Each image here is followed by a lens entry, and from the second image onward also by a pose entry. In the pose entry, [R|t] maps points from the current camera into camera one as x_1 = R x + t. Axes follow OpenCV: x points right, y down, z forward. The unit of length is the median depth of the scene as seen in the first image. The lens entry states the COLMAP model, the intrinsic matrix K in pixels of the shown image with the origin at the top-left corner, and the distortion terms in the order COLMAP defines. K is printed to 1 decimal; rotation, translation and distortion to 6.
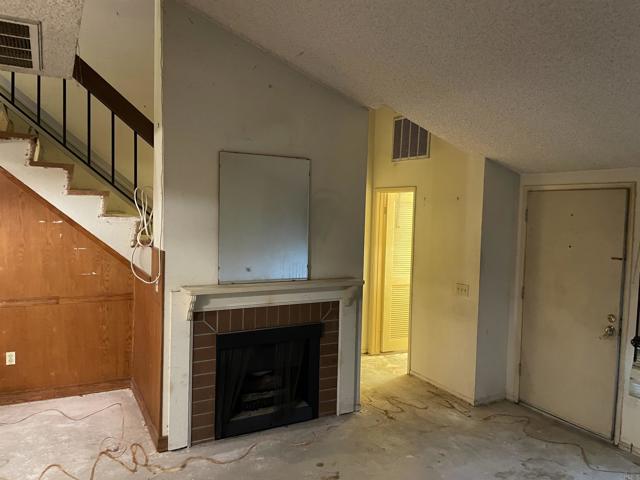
lens RADIAL K [[489.4, 0, 322.1], [0, 489.4, 240.1], [0, 0, 1]] dist [0.055853, -0.082972]
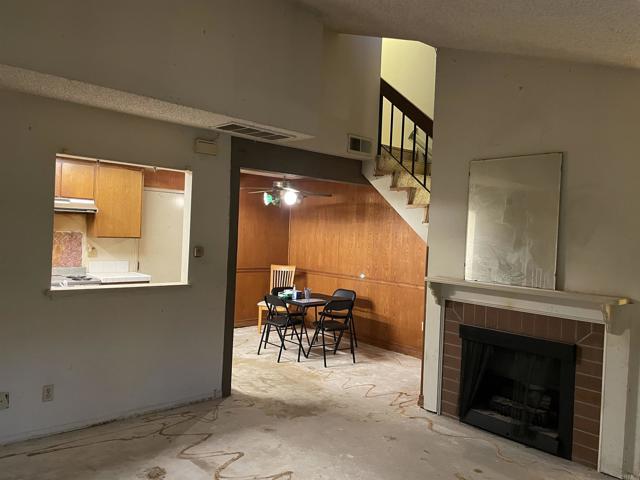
lens RADIAL K [[489.4, 0, 320.9], [0, 489.4, 240.5], [0, 0, 1]] dist [0.055853, -0.082972]
pose [[0.222768, 0.000296, -0.974871, 0.789535], [-0.096790, 0.995066, -0.021815, 0.056053], [0.970055, 0.099217, 0.221697, 0.410080]]
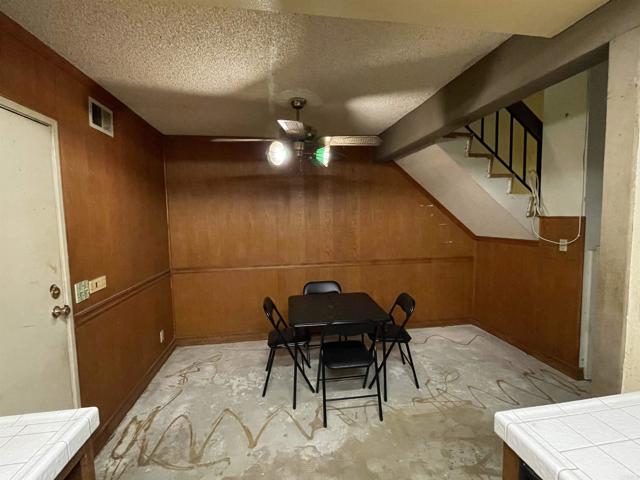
lens RADIAL K [[300.7, 0, 318.4], [0, 300.7, 236.4], [0, 0, 1]] dist [-0.002917, -0.000534]
pose [[0.939411, -0.018265, -0.342305, -0.635486], [0.020144, 0.999795, 0.001935, 0.052081], [0.342199, -0.008713, 0.939587, 0.071509]]
